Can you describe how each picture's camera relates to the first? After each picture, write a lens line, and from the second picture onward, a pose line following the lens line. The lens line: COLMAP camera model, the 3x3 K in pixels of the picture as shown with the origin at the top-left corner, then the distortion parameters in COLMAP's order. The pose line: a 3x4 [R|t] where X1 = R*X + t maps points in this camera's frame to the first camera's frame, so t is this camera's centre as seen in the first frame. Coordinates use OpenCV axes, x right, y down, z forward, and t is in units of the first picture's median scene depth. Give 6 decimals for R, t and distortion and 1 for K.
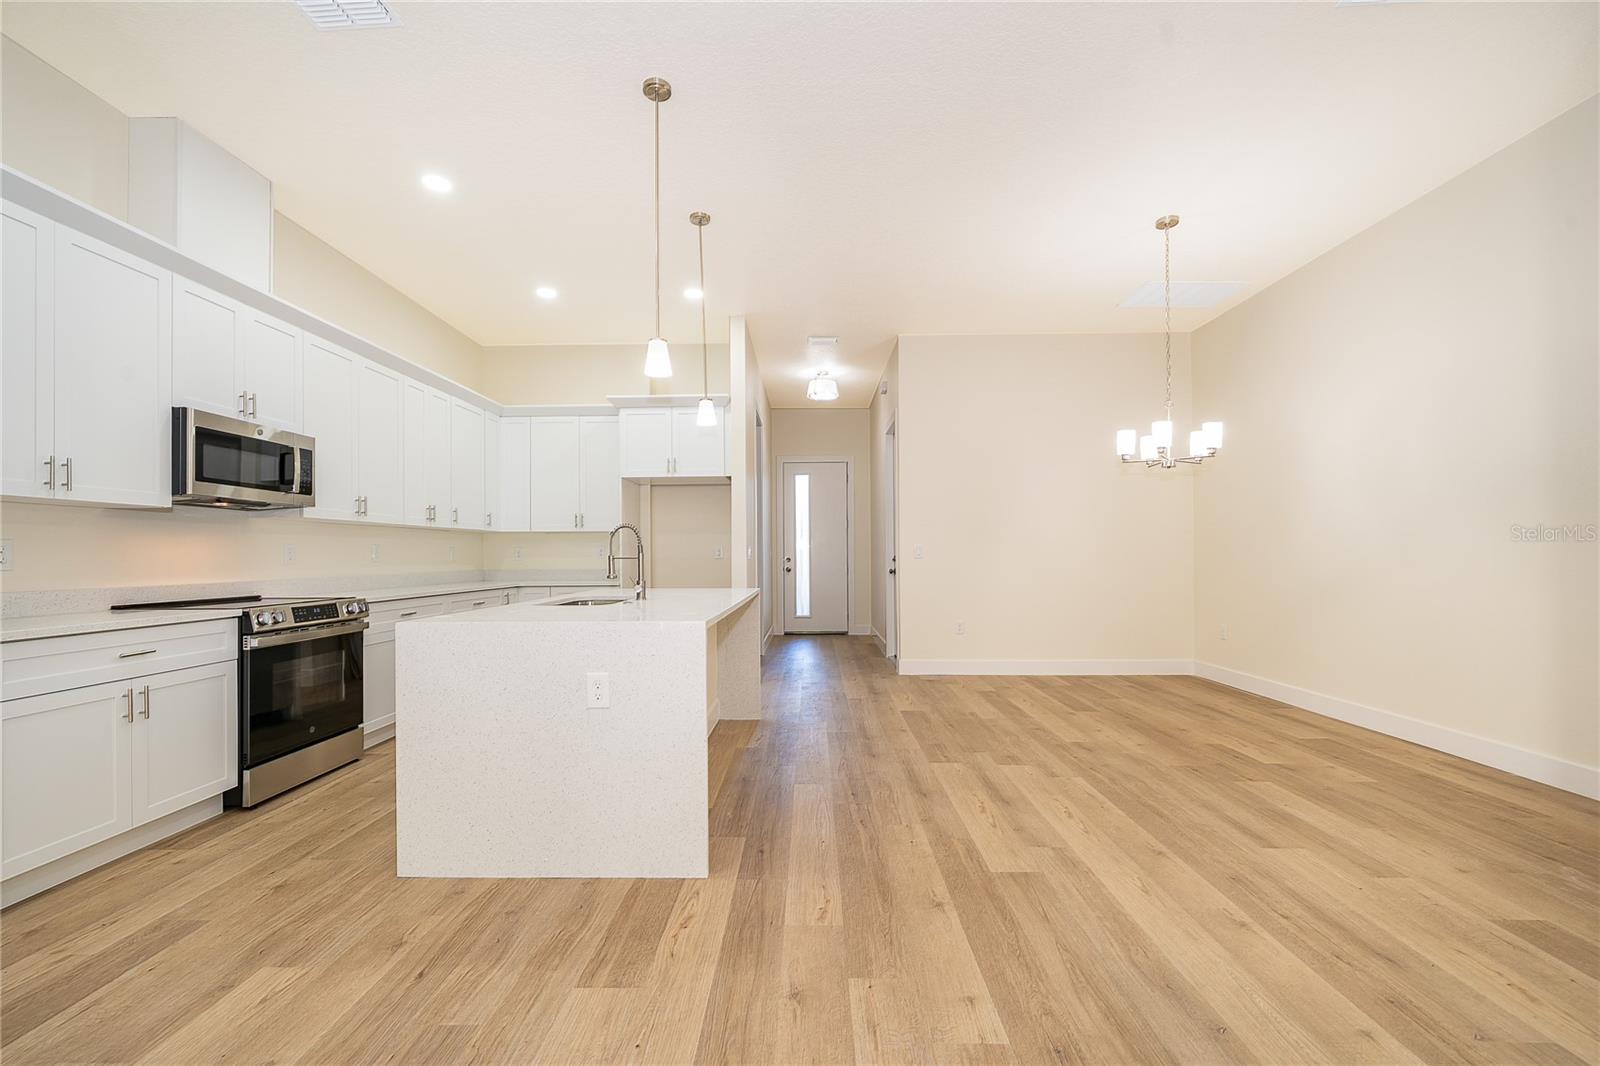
lens RADIAL K [[652.8, 0, 797.4], [0, 652.8, 552.5], [0, 0, 1]] dist [-0.001239, -0.000119]
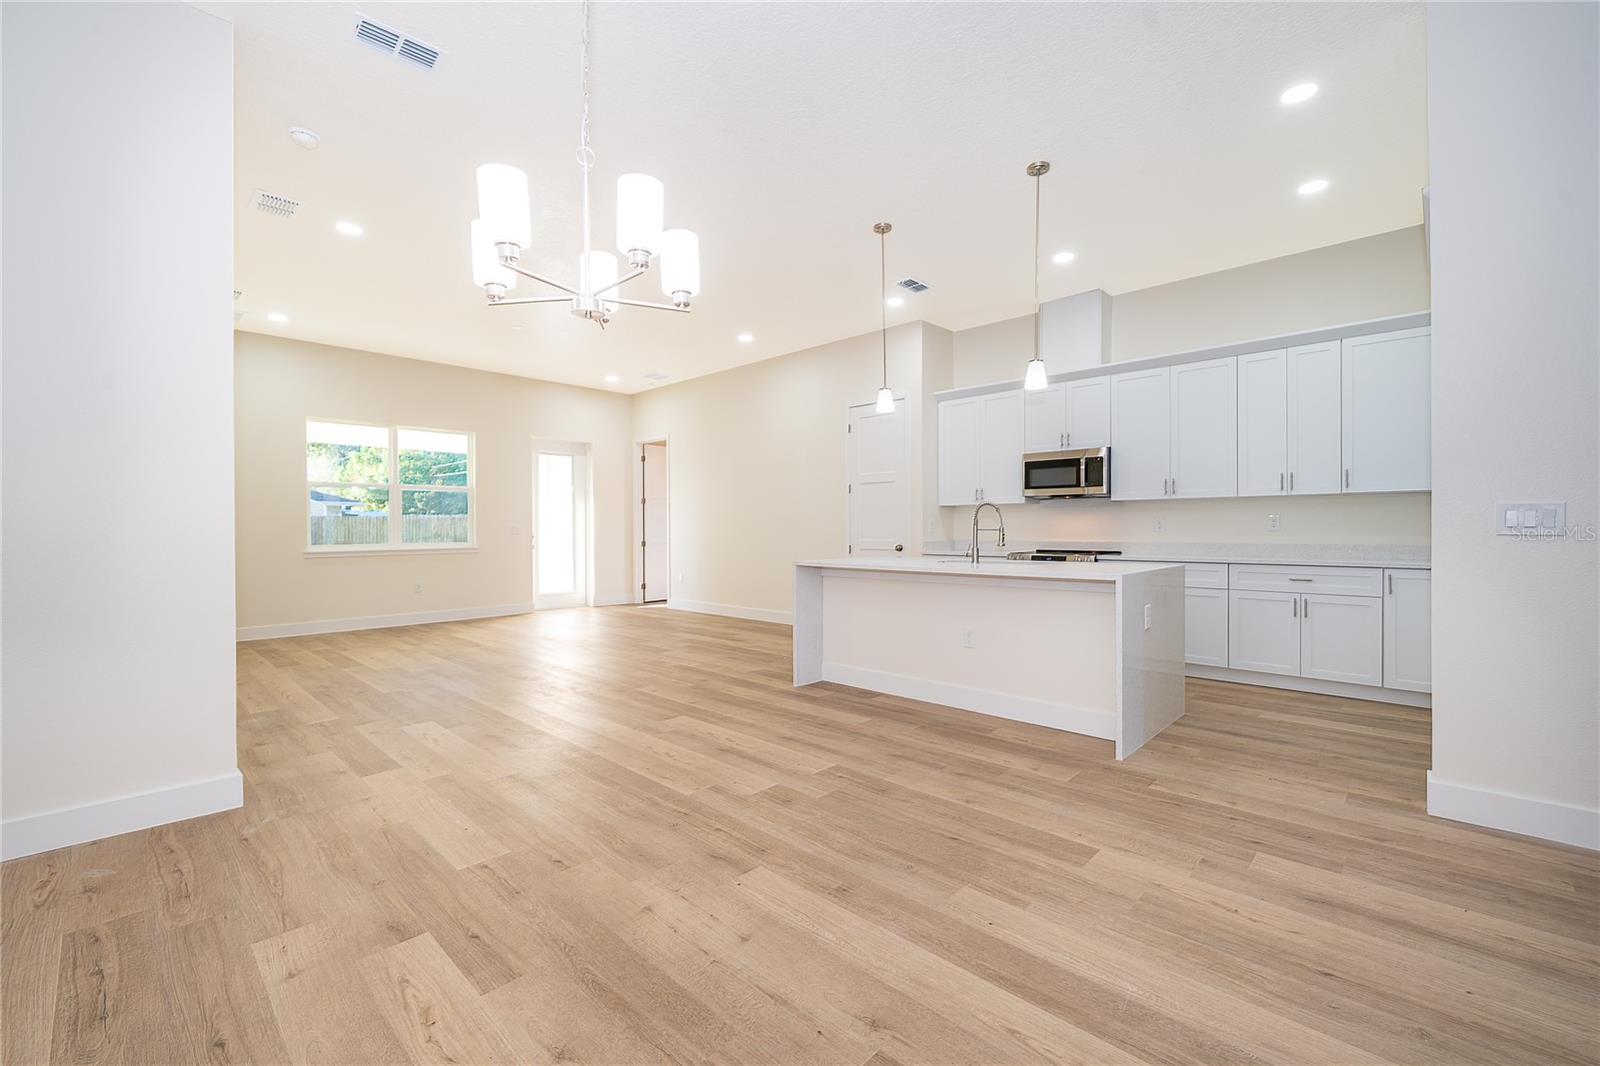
lens RADIAL K [[669.0, 0, 795.8], [0, 669.0, 528.7], [0, 0, 1]] dist [-0.001500, -0.000026]
pose [[-0.677935, 0.008203, -0.735077, 0.996002], [0.011793, 0.999930, 0.000282, 0.002427], [0.735028, -0.008477, -0.677984, 1.733874]]
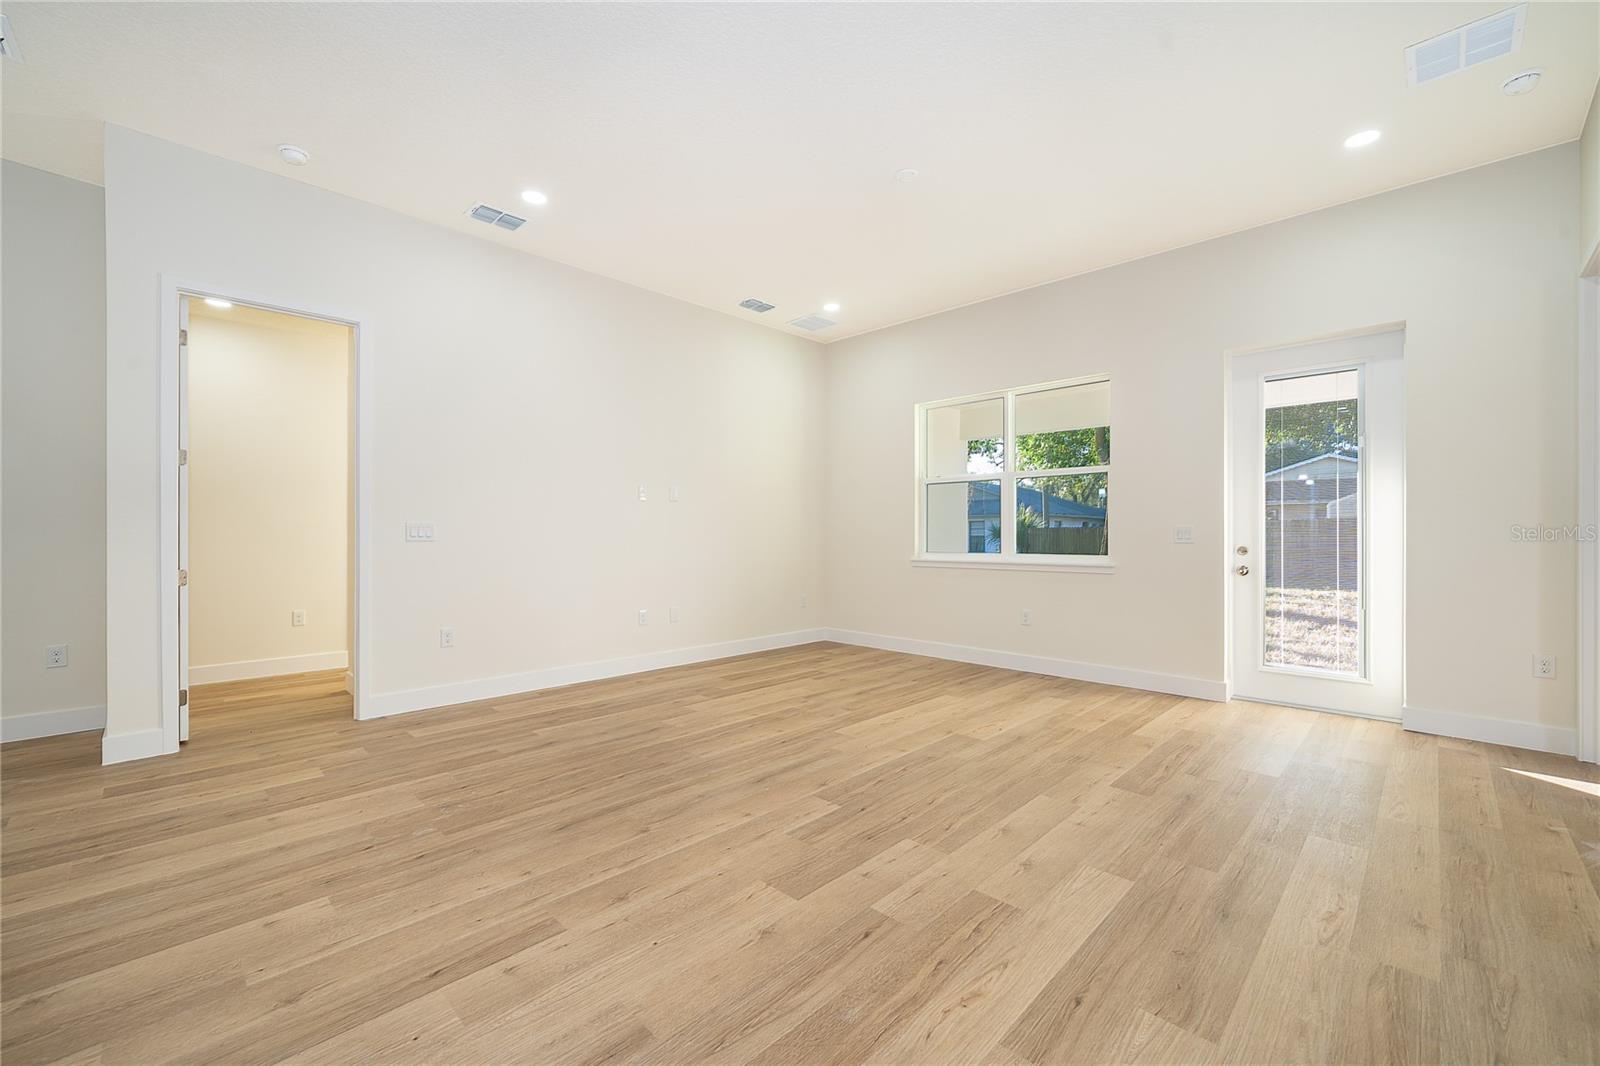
lens RADIAL K [[649.2, 0, 793.6], [0, 649.2, 532.1], [0, 0, 1]] dist [-0.000577, 0.000258]
pose [[-0.723338, 0.006243, 0.690466, -0.627143], [-0.000561, 0.999953, -0.009629, -0.001953], [-0.690494, -0.007353, -0.723301, 0.616666]]
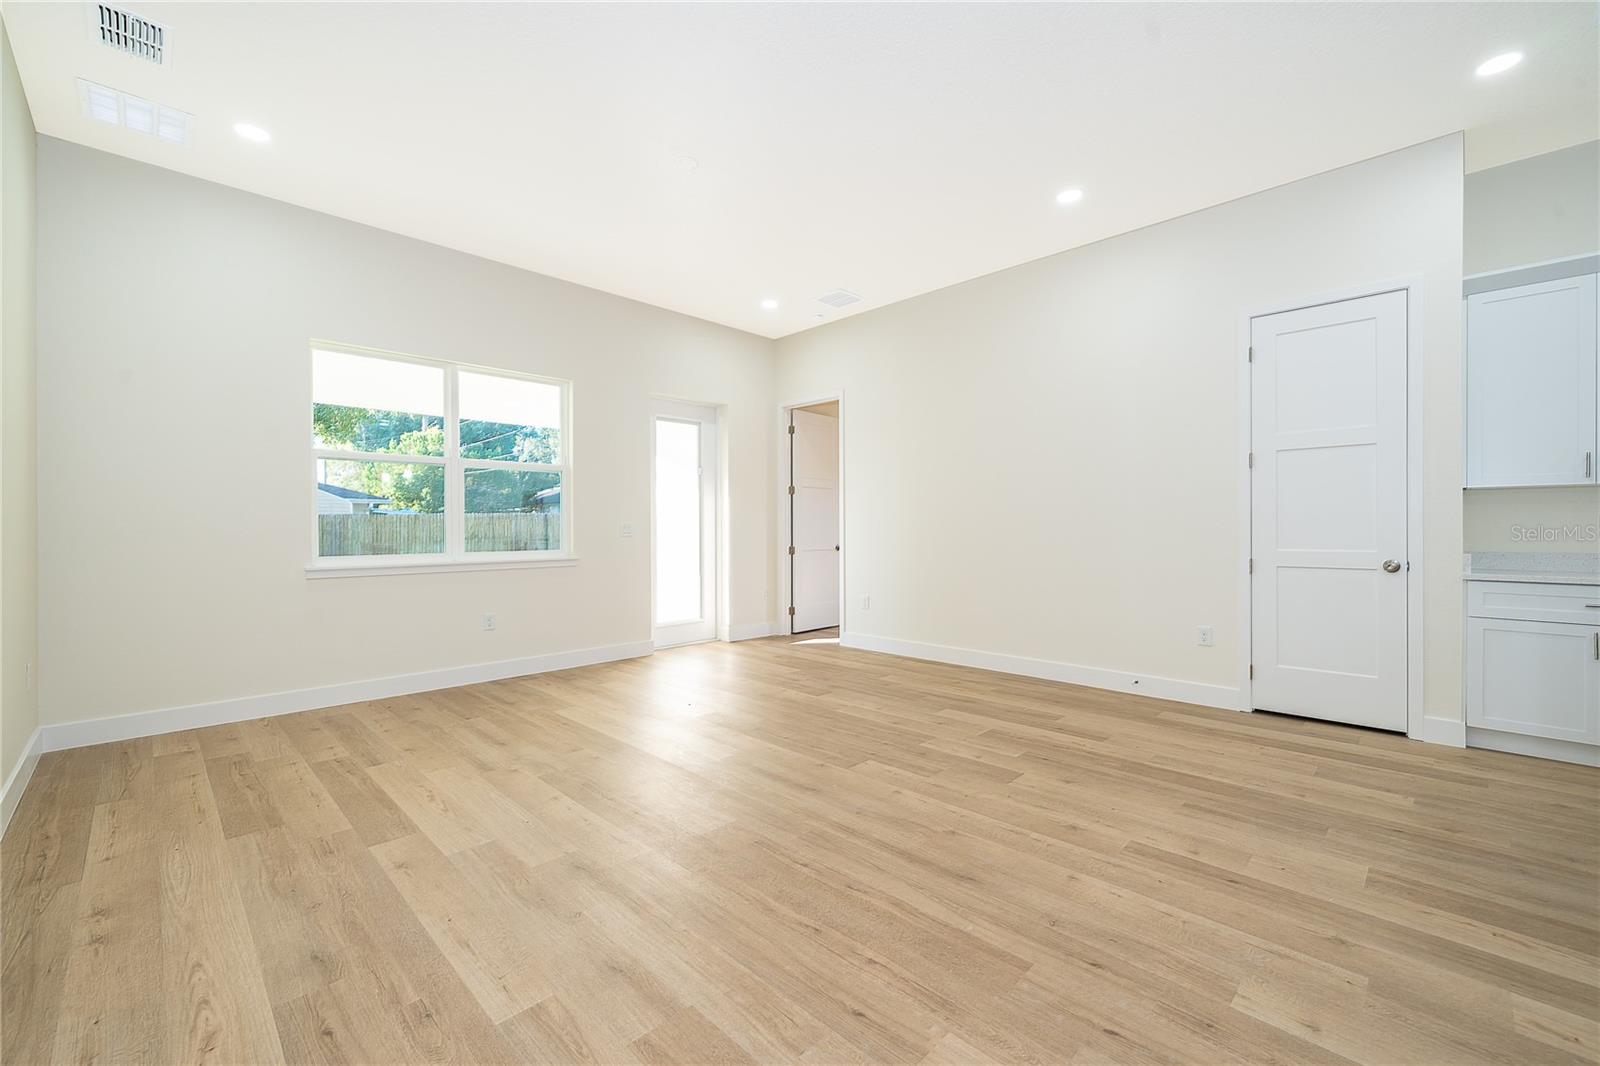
lens RADIAL K [[658.0, 0, 797.9], [0, 658.0, 528.3], [0, 0, 1]] dist [-0.001425, -0.000034]
pose [[-0.691854, 0.007036, -0.722004, 0.726545], [0.010700, 0.999943, -0.000509, -0.006722], [0.721959, -0.008078, -0.691889, 0.577396]]
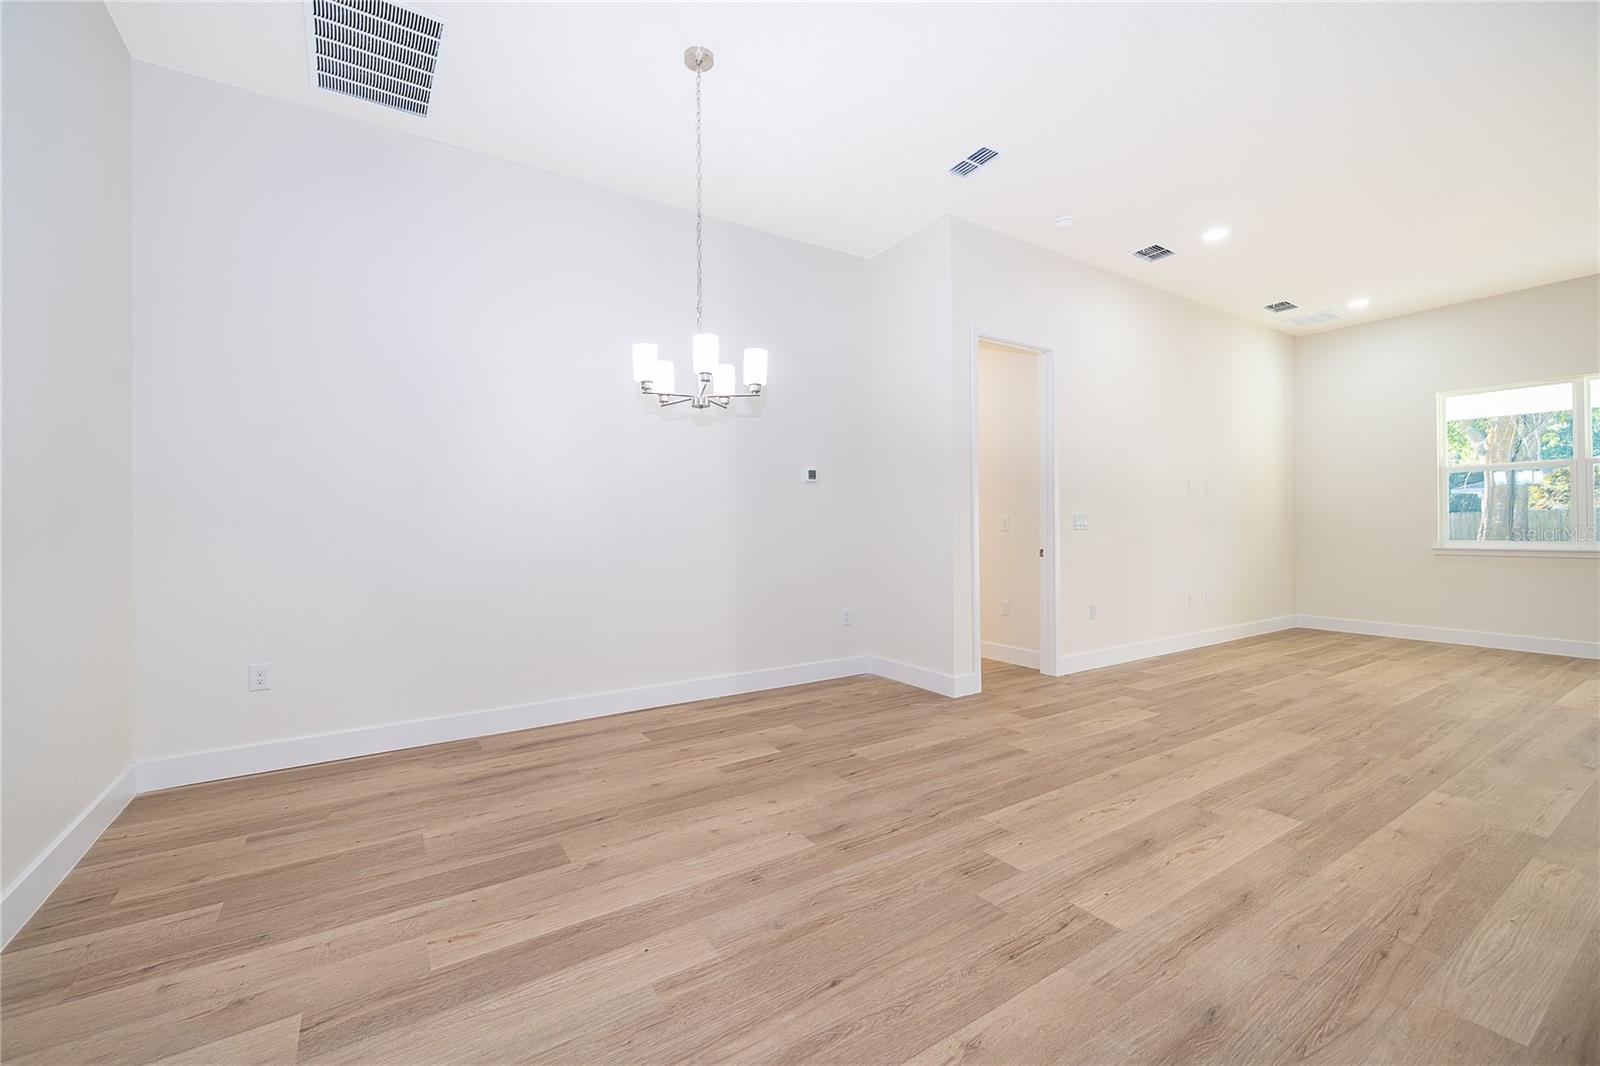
lens RADIAL K [[658.0, 0, 797.9], [0, 658.0, 528.3], [0, 0, 1]] dist [-0.001425, -0.000034]
pose [[-0.563574, 0.004272, 0.826055, -0.094206], [0.003810, 0.999989, -0.002572, 0.002029], [-0.826057, 0.001698, -0.563584, 1.661228]]
